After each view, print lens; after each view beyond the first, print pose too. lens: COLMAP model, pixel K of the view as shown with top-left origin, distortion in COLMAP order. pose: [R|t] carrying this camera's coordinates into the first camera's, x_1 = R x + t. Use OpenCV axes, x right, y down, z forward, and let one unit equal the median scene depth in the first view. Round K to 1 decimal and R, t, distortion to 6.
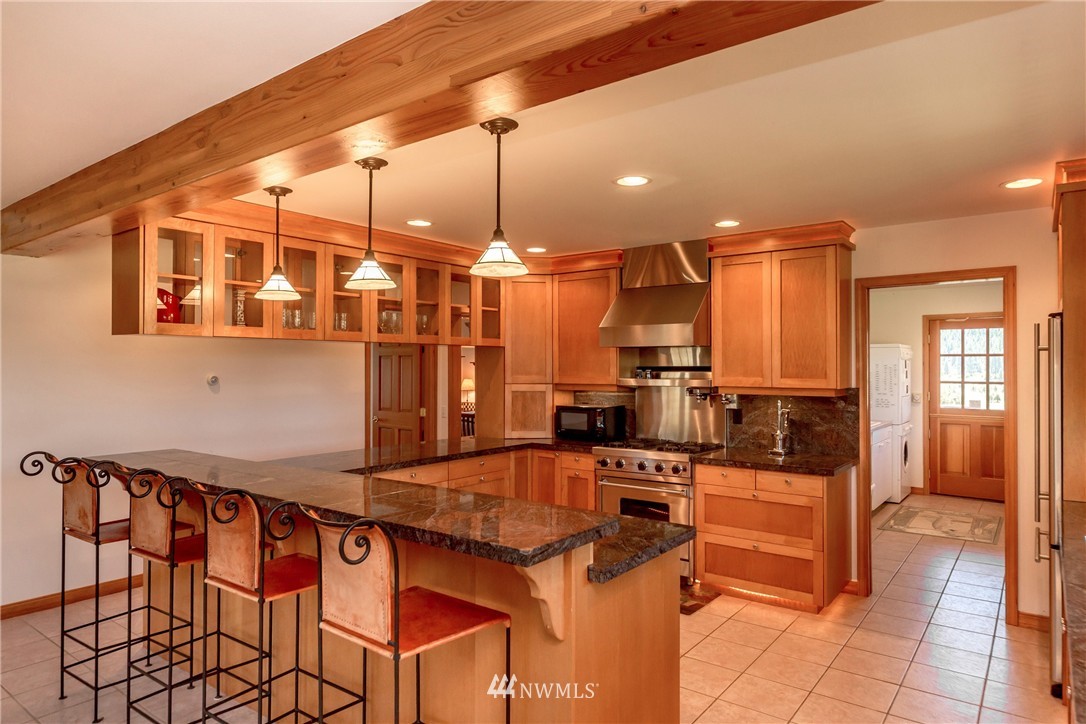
lens RADIAL K [[663.4, 0, 546.8], [0, 663.4, 368.1], [0, 0, 1]] dist [0.000680, -0.000940]
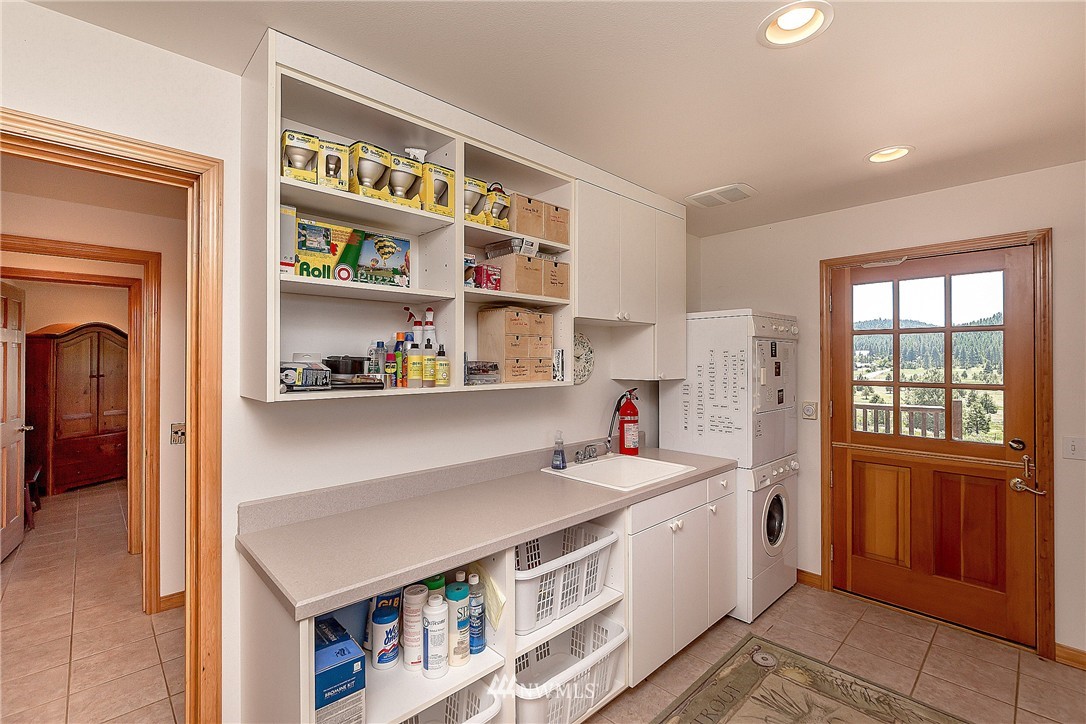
lens RADIAL K [[475.8, 0, 543.0], [0, 475.8, 362.0], [0, 0, 1]] dist [-0.001821, -0.000268]
pose [[0.986727, -0.000244, -0.162389, 0.654699], [0.000597, 0.999998, 0.002127, 0.005163], [0.162389, -0.002195, 0.986724, 0.929182]]
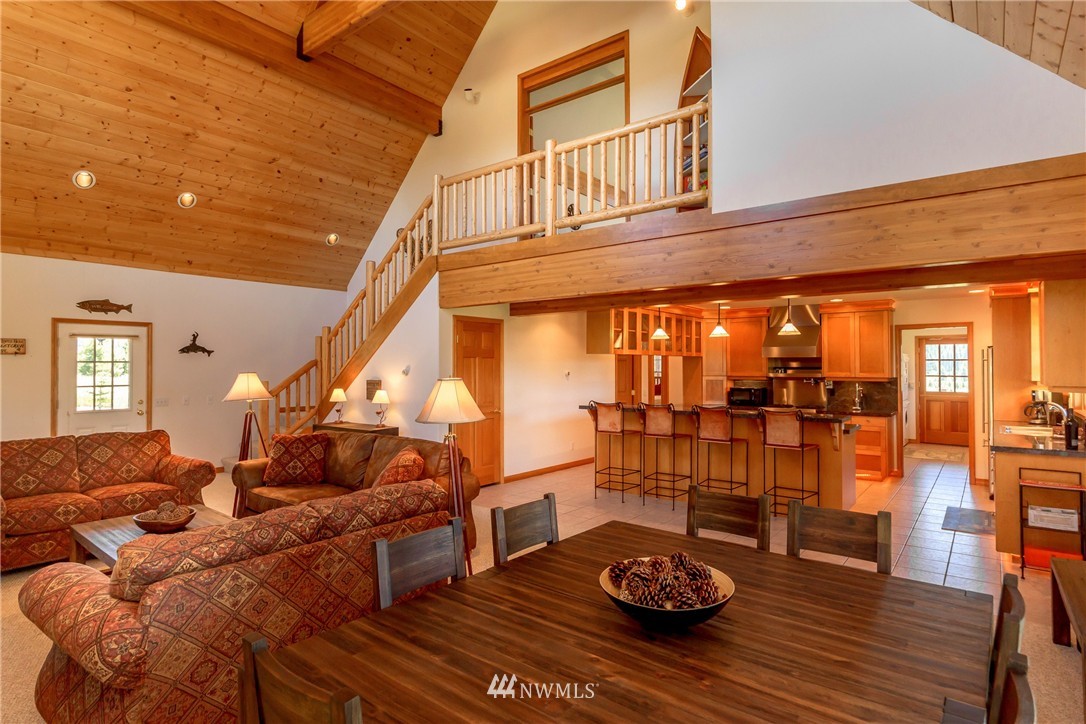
lens RADIAL K [[569.4, 0, 543.3], [0, 569.4, 360.2], [0, 0, 1]] dist [-0.012058, -0.000458]
pose [[0.999589, -0.000115, -0.028662, -0.531679], [-0.000215, 0.999934, -0.011488, -0.003513], [0.028662, 0.011489, 0.999523, -0.731751]]
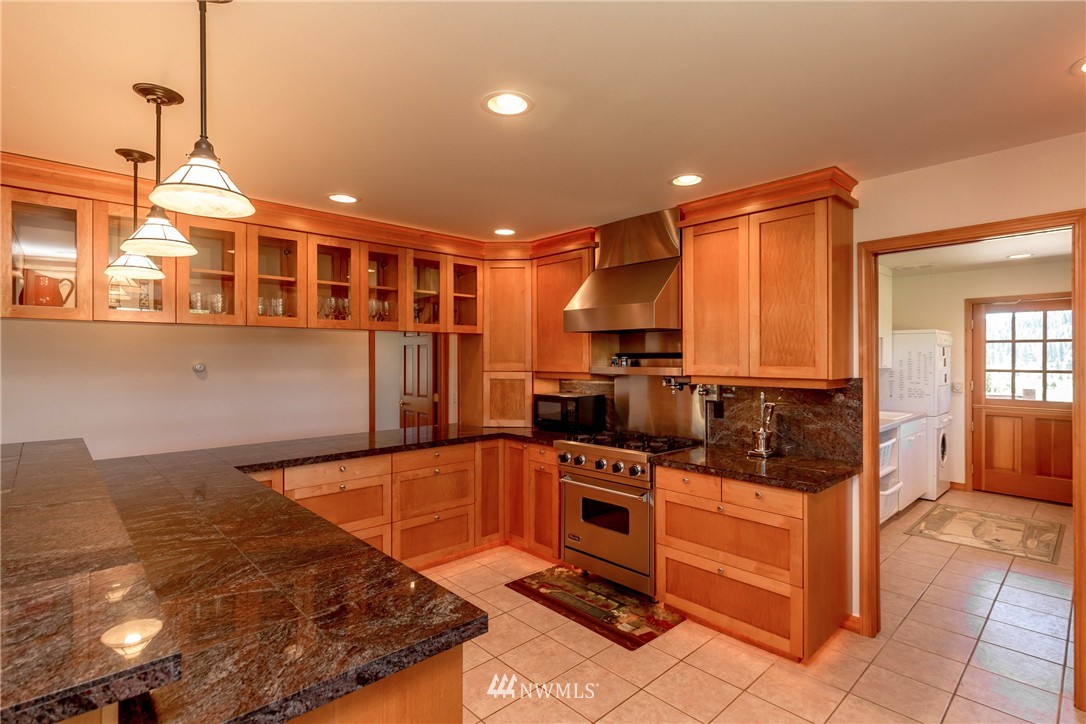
lens RADIAL K [[525.5, 0, 543.0], [0, 525.5, 362.0], [0, 0, 1]] dist [-0.001555, 0.000263]
pose [[0.984792, -0.000528, -0.173735, 0.179258], [0.001798, 0.999973, 0.007151, 0.004771], [0.173726, -0.007354, 0.984767, 0.274382]]
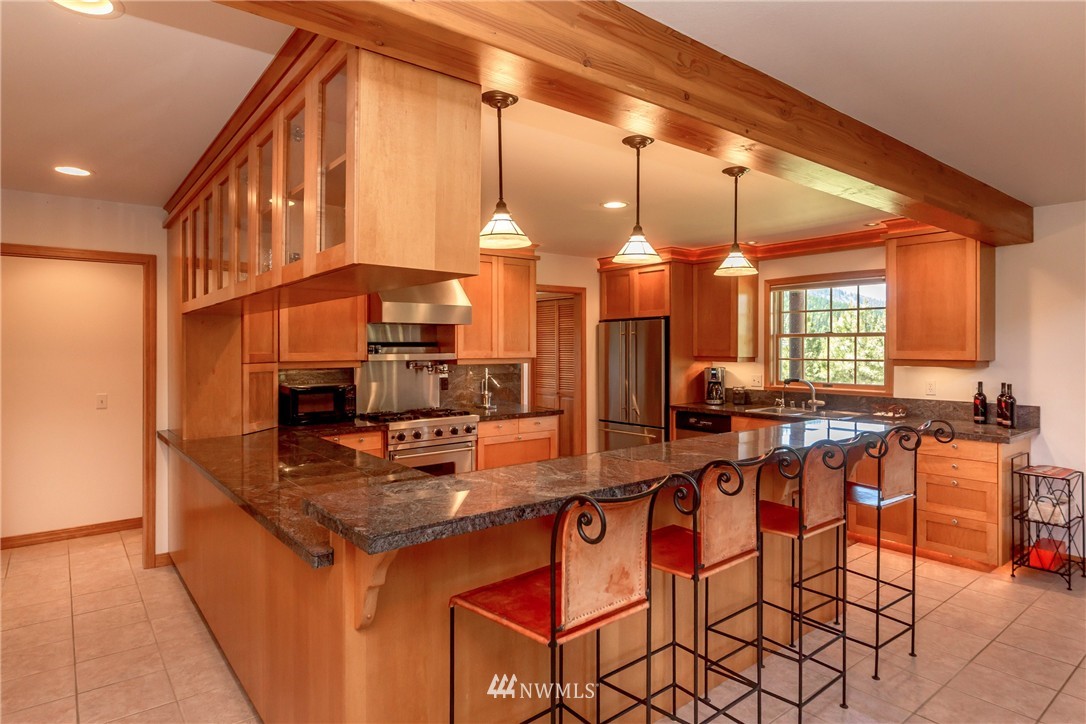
lens RADIAL K [[608.3, 0, 544.1], [0, 608.3, 351.3], [0, 0, 1]] dist [0.053231, 0.000001]
pose [[0.252337, -0.006447, 0.967618, -0.742942], [0.003917, 0.999976, 0.005641, 0.008037], [-0.967631, 0.002367, 0.252357, 0.542764]]
